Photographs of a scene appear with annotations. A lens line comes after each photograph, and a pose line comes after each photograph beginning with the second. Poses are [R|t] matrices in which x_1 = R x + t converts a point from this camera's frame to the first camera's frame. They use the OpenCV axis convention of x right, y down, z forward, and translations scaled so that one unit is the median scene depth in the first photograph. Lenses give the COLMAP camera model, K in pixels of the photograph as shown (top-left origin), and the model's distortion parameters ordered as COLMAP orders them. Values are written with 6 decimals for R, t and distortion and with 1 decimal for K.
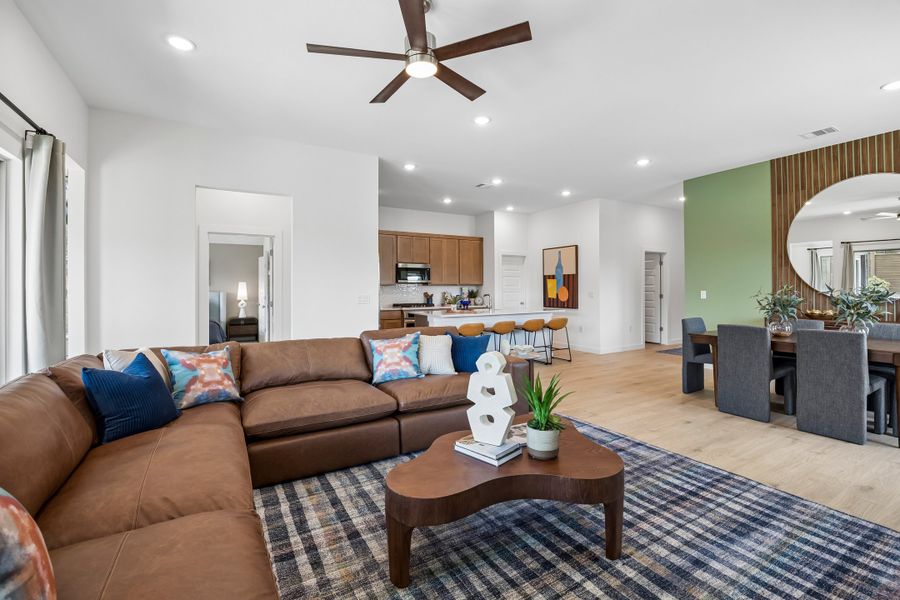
lens RADIAL K [[392.7, 0, 448.0], [0, 392.7, 288.6], [0, 0, 1]] dist [-0.018303, 0.000067]
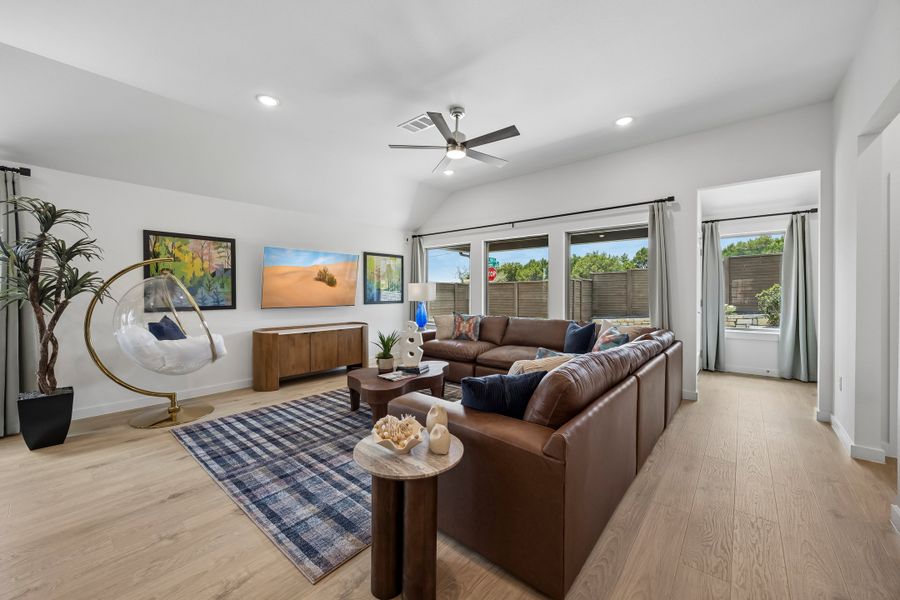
lens RADIAL K [[349.0, 0, 447.8], [0, 349.0, 294.2], [0, 0, 1]] dist [-0.001612, -0.000052]
pose [[-0.942184, 0.009557, -0.334959, 0.191284], [0.007658, 0.999946, 0.006988, 0.003833], [0.335008, 0.004018, -0.942207, 0.994268]]
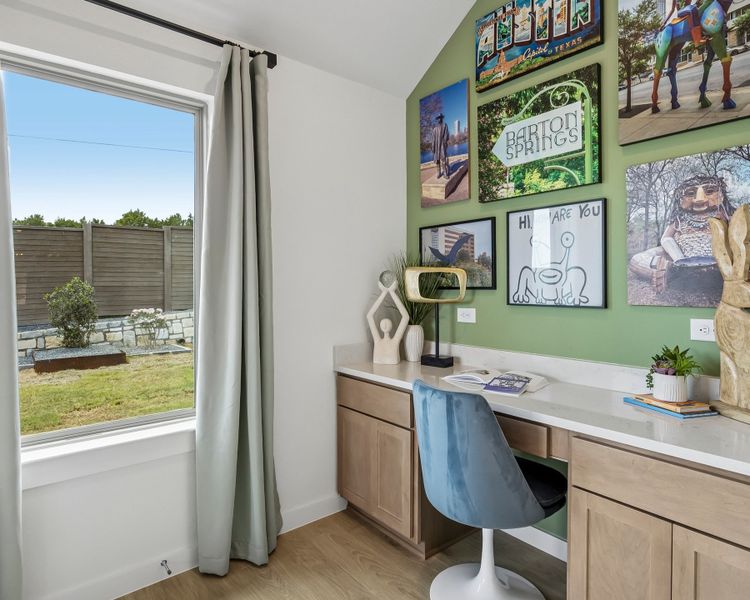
lens RADIAL K [[436.7, 0, 374.0], [0, 436.7, 308.6], [0, 0, 1]] dist [0.003070, 0.000537]
pose [[0.178801, 0.061447, -0.981965, -0.555230], [0.004390, 0.997988, 0.063249, -0.005079], [0.983875, -0.015620, 0.178171, 0.513391]]
